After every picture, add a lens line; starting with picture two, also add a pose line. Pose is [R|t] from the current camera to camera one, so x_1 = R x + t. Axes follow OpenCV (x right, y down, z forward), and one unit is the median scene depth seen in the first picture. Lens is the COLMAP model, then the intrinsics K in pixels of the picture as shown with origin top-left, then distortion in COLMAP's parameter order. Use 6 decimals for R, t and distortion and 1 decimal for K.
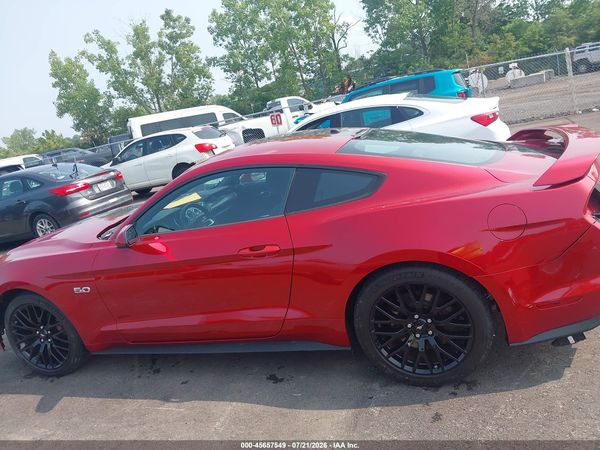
lens RADIAL K [[477.8, 0, 298.3], [0, 477.8, 221.1], [0, 0, 1]] dist [-0.000852, 0.003619]
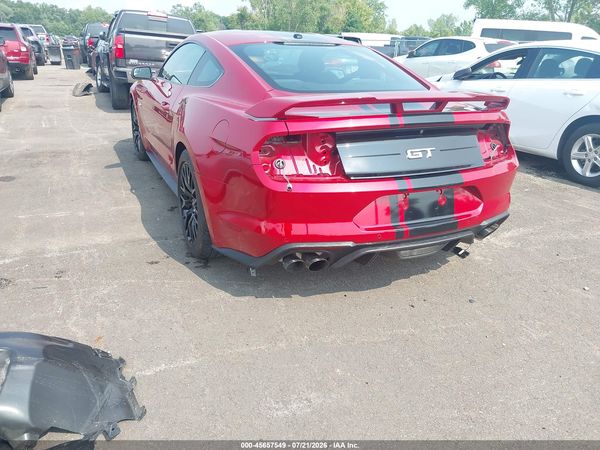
lens RADIAL K [[477.8, 0, 300.8], [0, 477.8, 226.8], [0, 0, 1]] dist [-0.000852, 0.003619]
pose [[0.669144, 0.463627, -0.580772, 0.066900], [-0.339308, 0.885911, 0.316280, -0.011377], [0.661148, -0.014576, 0.750114, 0.015503]]
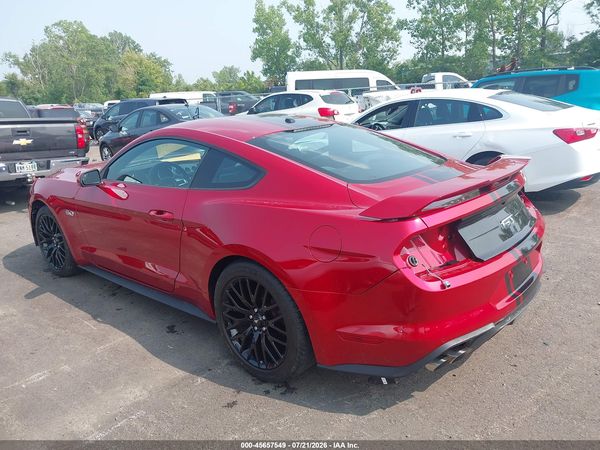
lens RADIAL K [[477.8, 0, 304.4], [0, 477.8, 219.8], [0, 0, 1]] dist [-0.000852, 0.003619]
pose [[0.919289, 0.238856, -0.312818, 0.035915], [-0.216038, 0.970589, 0.106224, -0.007355], [0.328990, -0.030070, 0.943854, 0.002817]]
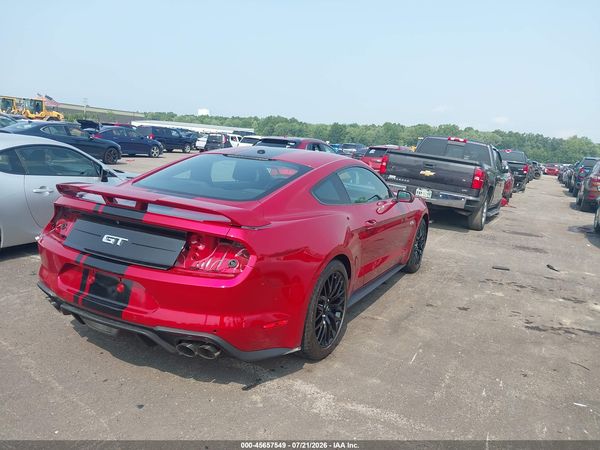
lens RADIAL K [[477.8, 0, 295.7], [0, 477.8, 224.0], [0, 0, 1]] dist [-0.000852, 0.003619]
pose [[-0.169702, 0.352066, -0.920462, 0.093462], [-0.276033, 0.879642, 0.387344, -0.038998], [0.946048, 0.319811, -0.052095, 0.090184]]
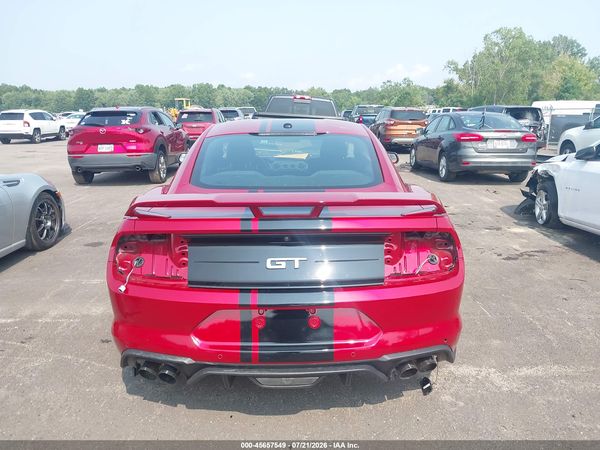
lens RADIAL K [[477.8, 0, 300.4], [0, 477.8, 226.6], [0, 0, 1]] dist [-0.000852, 0.003619]
pose [[0.333099, 0.410839, -0.848679, 0.078473], [-0.287451, 0.901482, 0.323578, -0.024857], [0.898007, 0.136170, 0.418378, 0.046703]]
